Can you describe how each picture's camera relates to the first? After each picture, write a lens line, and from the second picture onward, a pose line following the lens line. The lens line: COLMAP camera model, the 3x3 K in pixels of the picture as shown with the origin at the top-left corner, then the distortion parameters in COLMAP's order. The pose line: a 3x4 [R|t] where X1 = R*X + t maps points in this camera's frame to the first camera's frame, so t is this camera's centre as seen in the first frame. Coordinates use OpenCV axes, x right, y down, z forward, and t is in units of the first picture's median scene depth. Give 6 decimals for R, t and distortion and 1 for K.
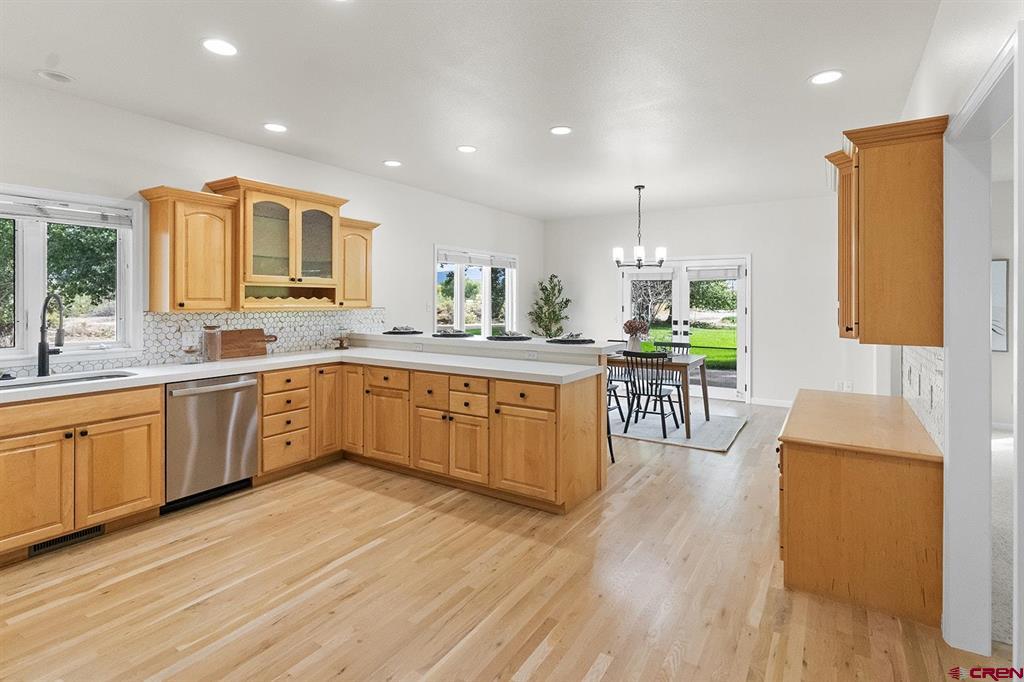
lens RADIAL K [[505.9, 0, 515.5], [0, 505.9, 295.3], [0, 0, 1]] dist [0.001647, -0.000084]
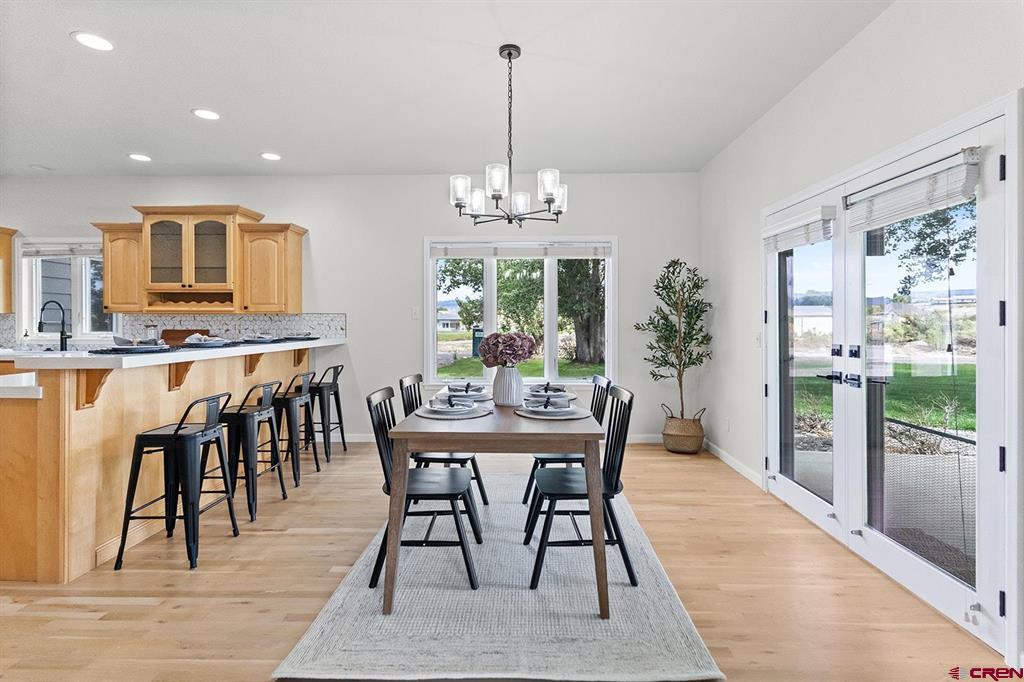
lens RADIAL K [[491.5, 0, 514.1], [0, 491.5, 328.1], [0, 0, 1]] dist [0.001415, 0.000025]
pose [[0.511838, 0.005798, -0.859062, 0.950726], [0.007904, 0.999903, 0.011458, 0.061224], [0.859045, -0.012655, 0.511743, 1.143809]]
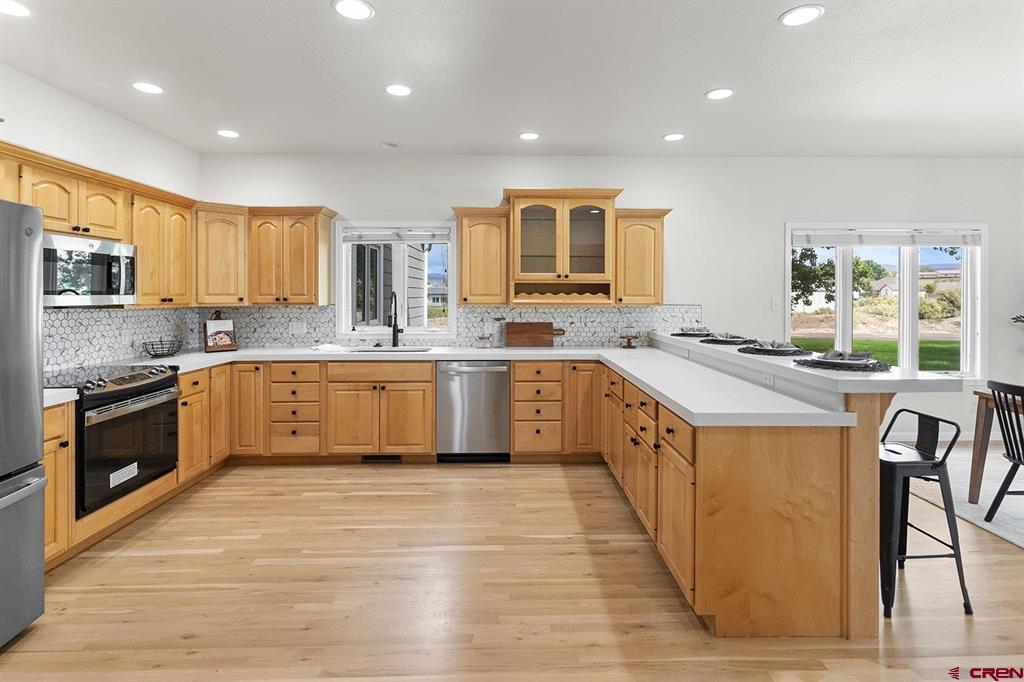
lens RADIAL K [[505.9, 0, 515.5], [0, 505.9, 295.3], [0, 0, 1]] dist [0.001647, -0.000084]
pose [[0.551736, -0.005338, -0.834002, 0.403160], [0.007527, 0.999971, -0.001421, 0.009520], [0.833985, -0.005494, 0.551760, 0.375365]]
